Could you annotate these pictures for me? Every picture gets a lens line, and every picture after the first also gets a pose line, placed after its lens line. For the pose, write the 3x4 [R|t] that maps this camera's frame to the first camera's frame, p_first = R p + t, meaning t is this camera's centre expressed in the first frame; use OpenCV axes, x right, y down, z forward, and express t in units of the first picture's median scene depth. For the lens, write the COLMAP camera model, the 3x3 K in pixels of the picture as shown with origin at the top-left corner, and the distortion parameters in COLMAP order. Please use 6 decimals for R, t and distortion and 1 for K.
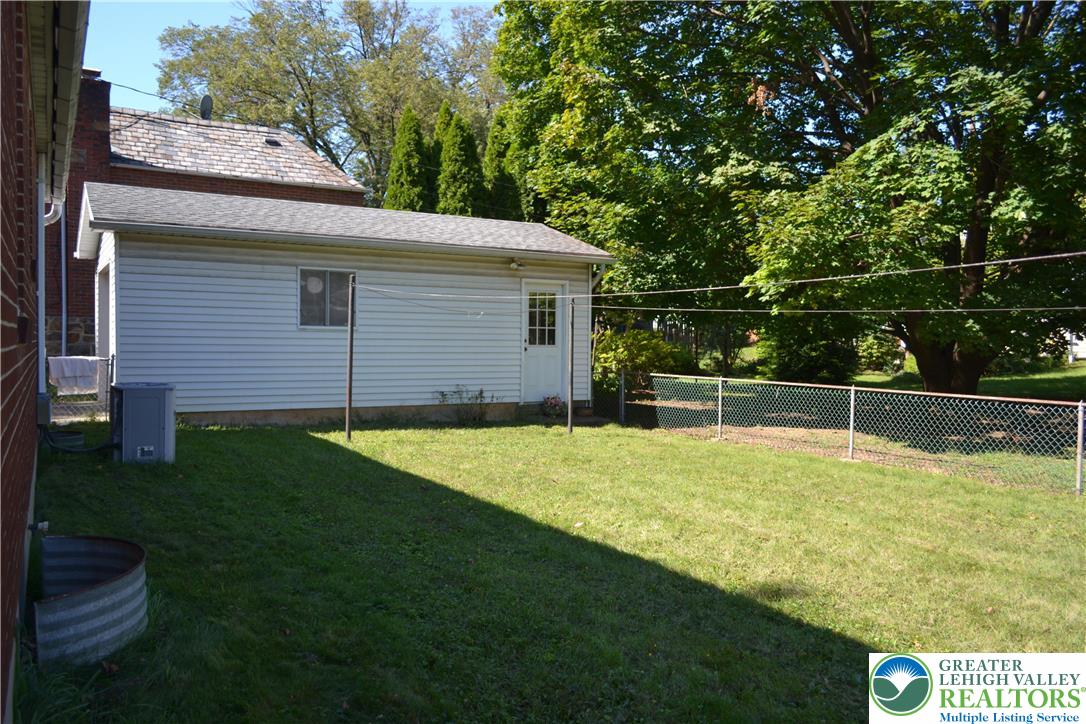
lens RADIAL K [[854.0, 0, 537.3], [0, 854.0, 361.2], [0, 0, 1]] dist [-0.004225, 0.007571]
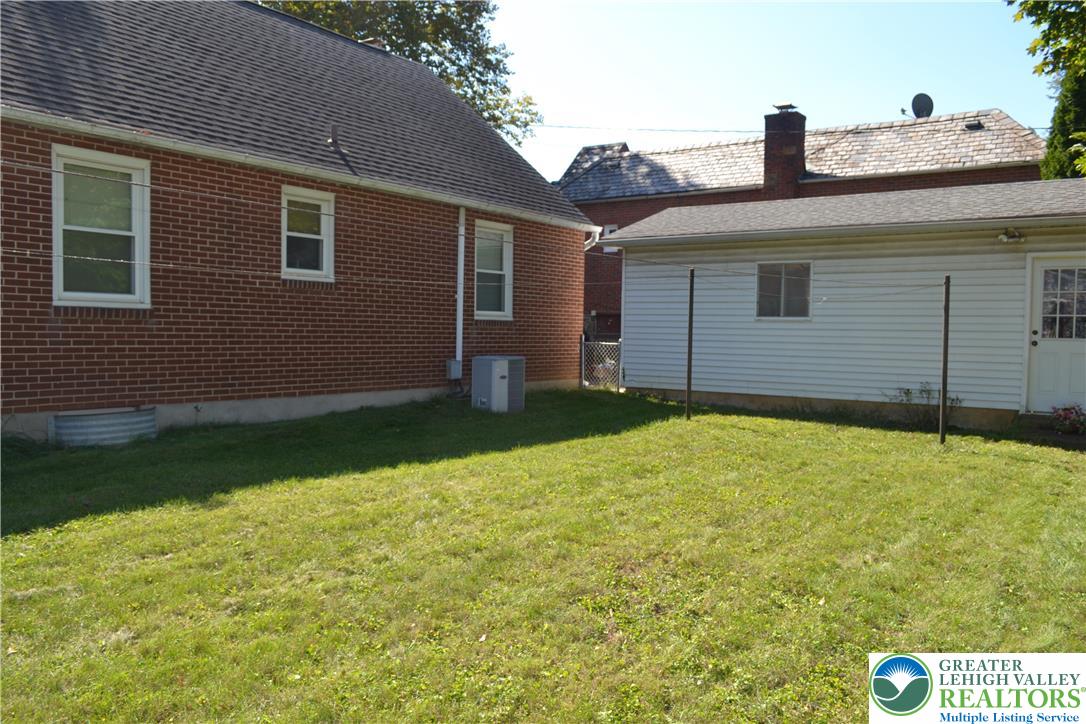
lens RADIAL K [[854.0, 0, 540.7], [0, 854.0, 360.1], [0, 0, 1]] dist [-0.004225, 0.007571]
pose [[0.424346, 0.026432, -0.905114, 0.509116], [-0.034681, 0.999315, 0.012924, 0.007083], [0.904836, 0.025906, 0.424972, 0.264831]]
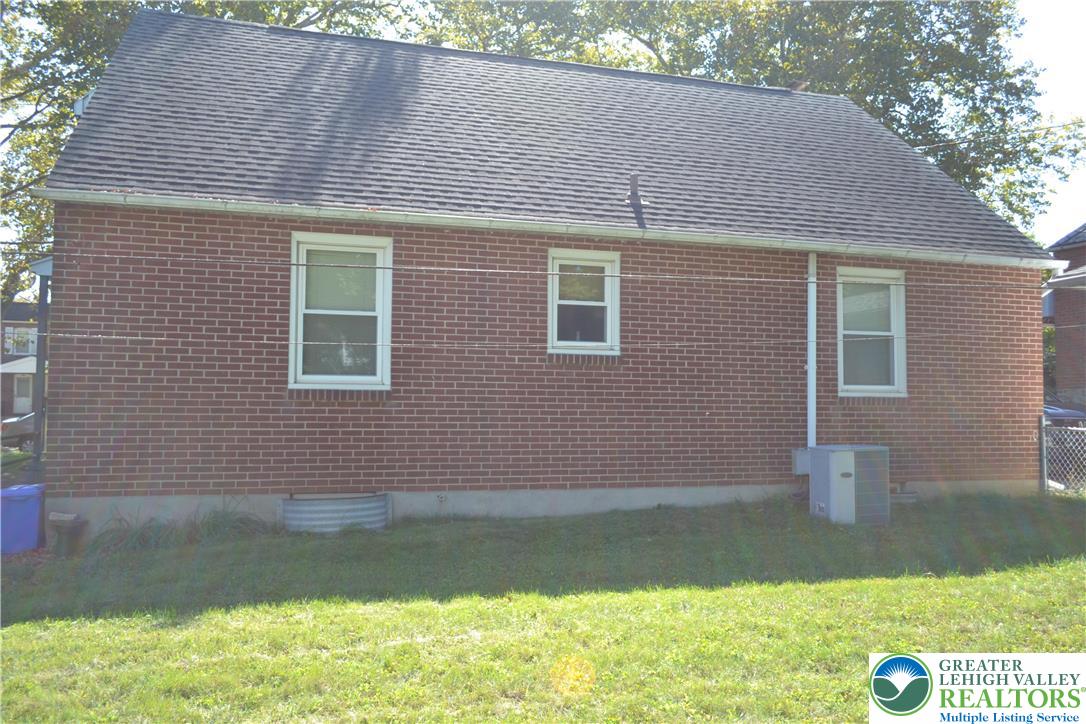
lens RADIAL K [[854.0, 0, 541.9], [0, 854.0, 367.3], [0, 0, 1]] dist [-0.004225, 0.007571]
pose [[-0.215203, -0.059967, -0.974726, 0.422226], [-0.035067, 0.997944, -0.053653, 0.002127], [0.975940, 0.022635, -0.216863, 0.427545]]
